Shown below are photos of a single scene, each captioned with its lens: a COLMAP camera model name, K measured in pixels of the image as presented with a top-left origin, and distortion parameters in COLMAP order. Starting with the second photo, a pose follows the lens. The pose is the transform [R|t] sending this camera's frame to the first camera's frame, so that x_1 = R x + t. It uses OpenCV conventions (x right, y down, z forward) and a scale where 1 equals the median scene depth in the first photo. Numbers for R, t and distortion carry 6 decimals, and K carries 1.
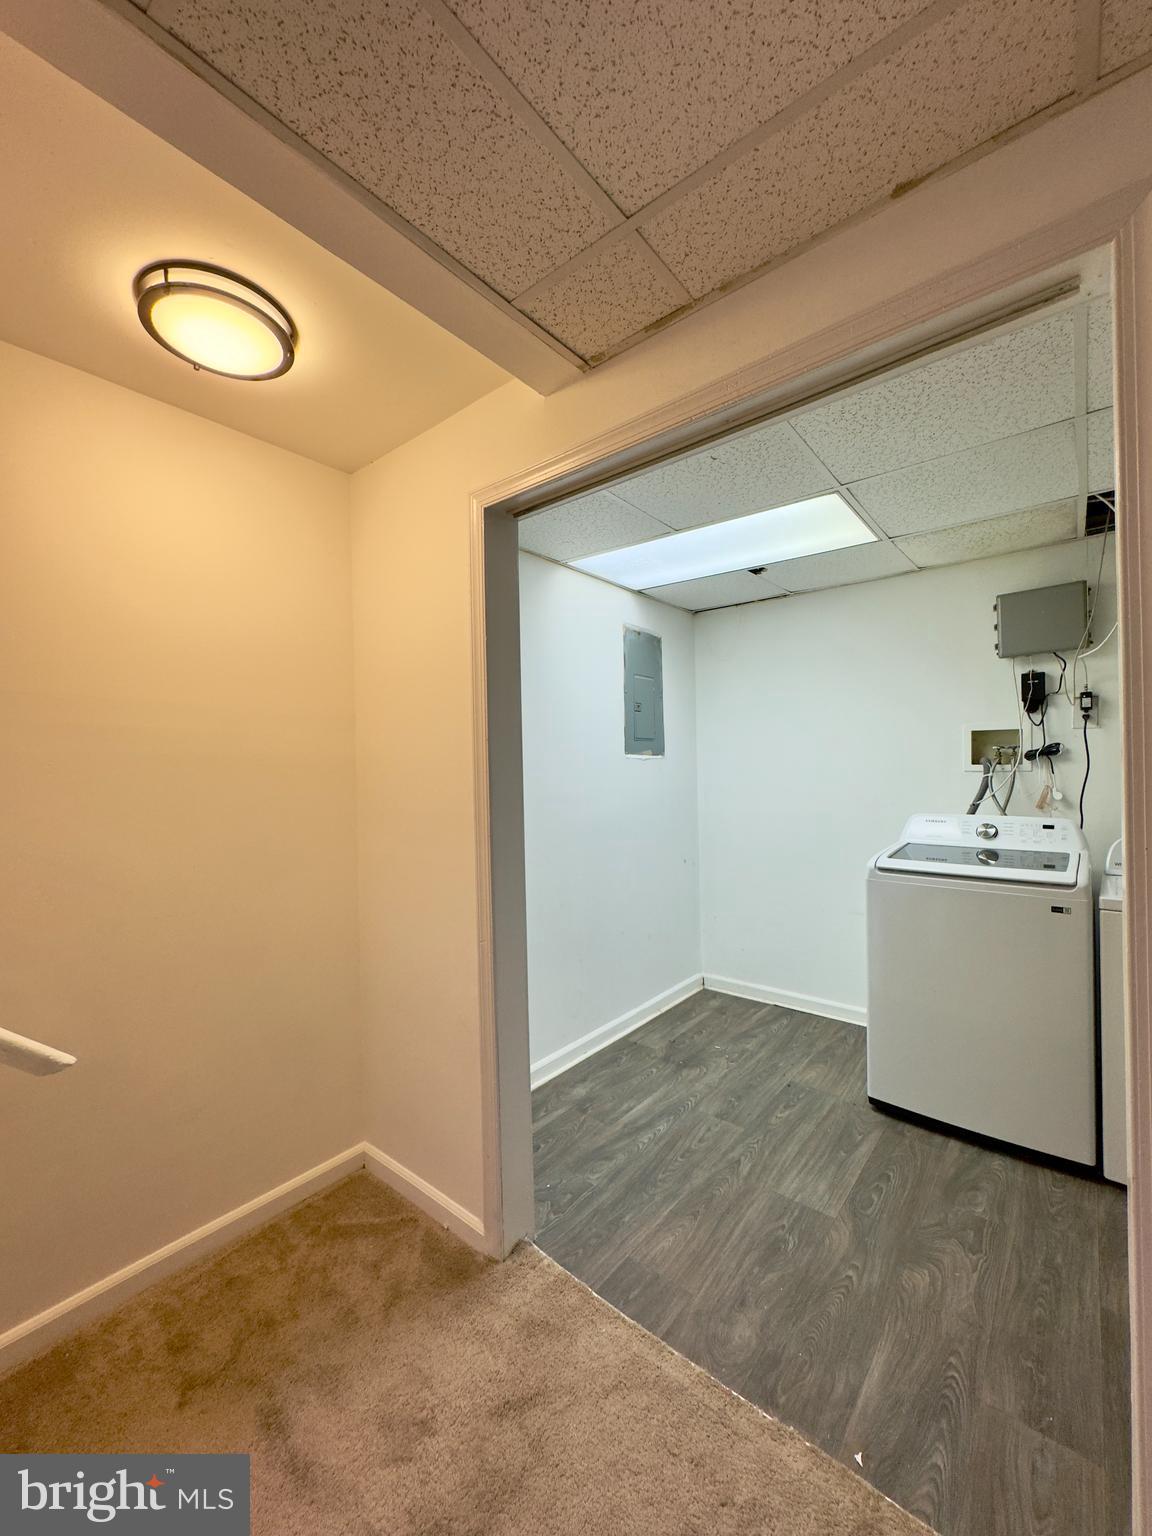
lens RADIAL K [[612.5, 0, 576.6], [0, 612.5, 769.8], [0, 0, 1]] dist [-0.000655, 0.000316]
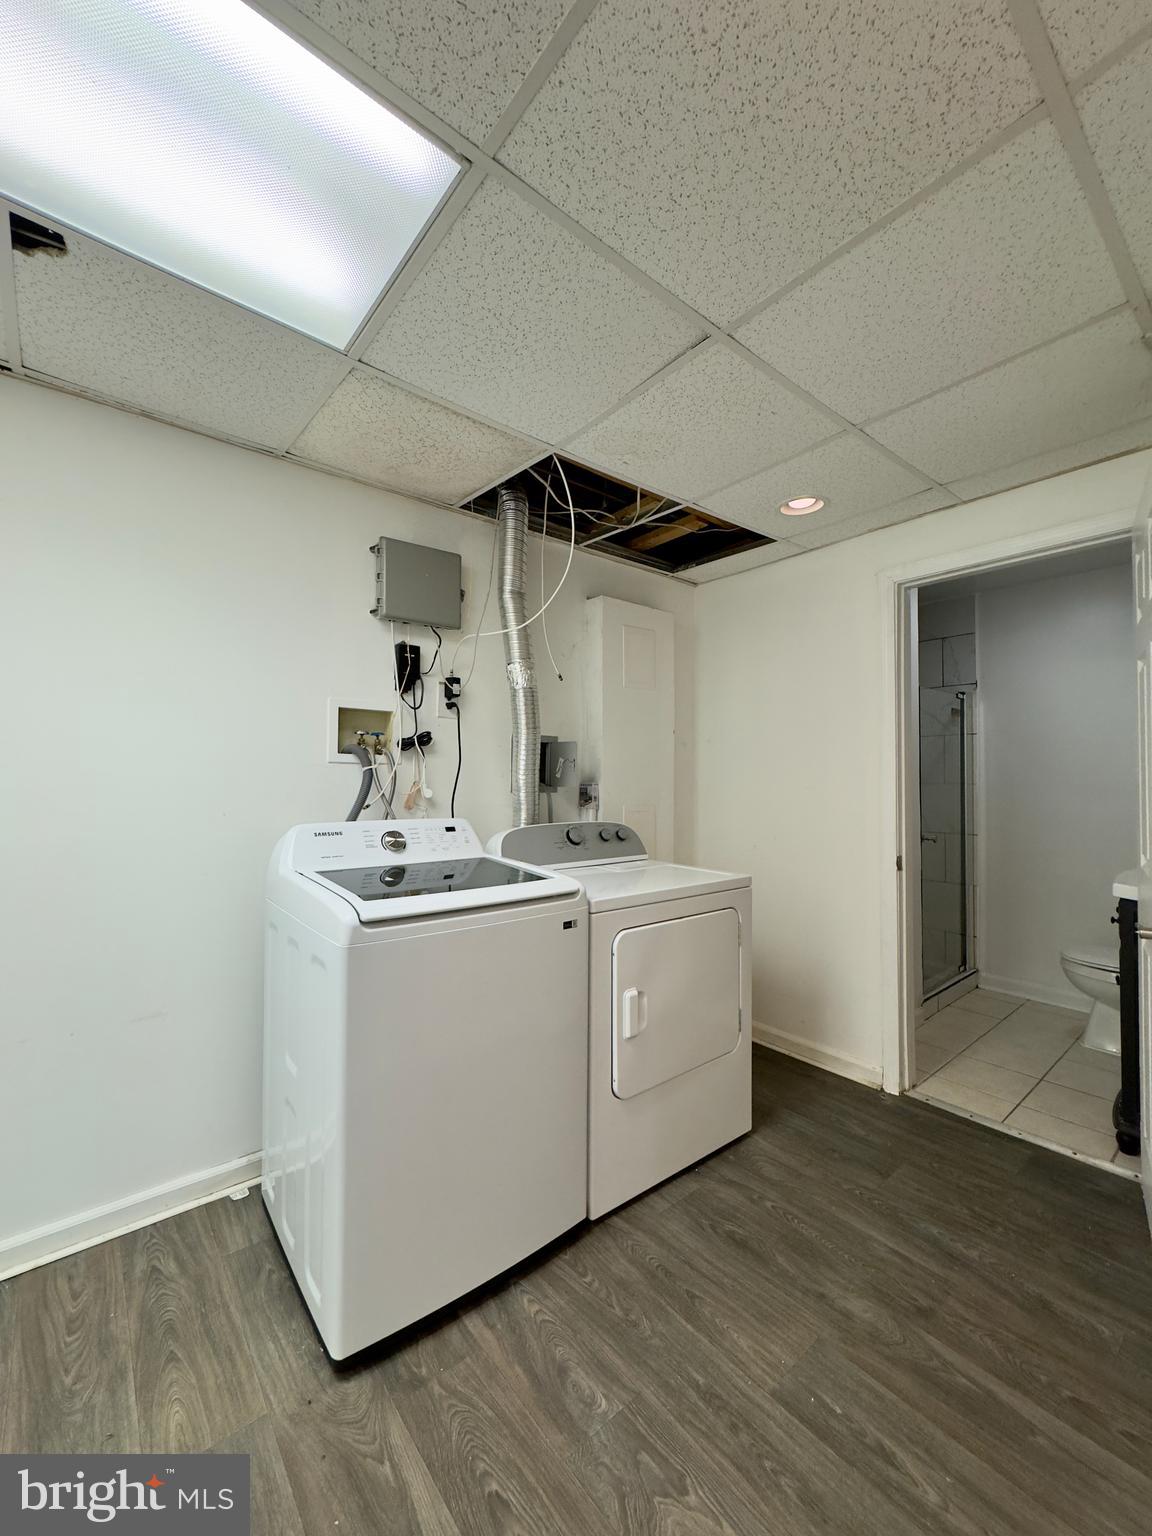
lens RADIAL K [[612.5, 0, 574.2], [0, 612.5, 764.9], [0, 0, 1]] dist [-0.000655, 0.000316]
pose [[0.186887, 0.035402, 0.981743, -0.020737], [-0.005364, 0.999372, -0.035017, 0.032150], [-0.982367, 0.001279, 0.186960, 0.638868]]
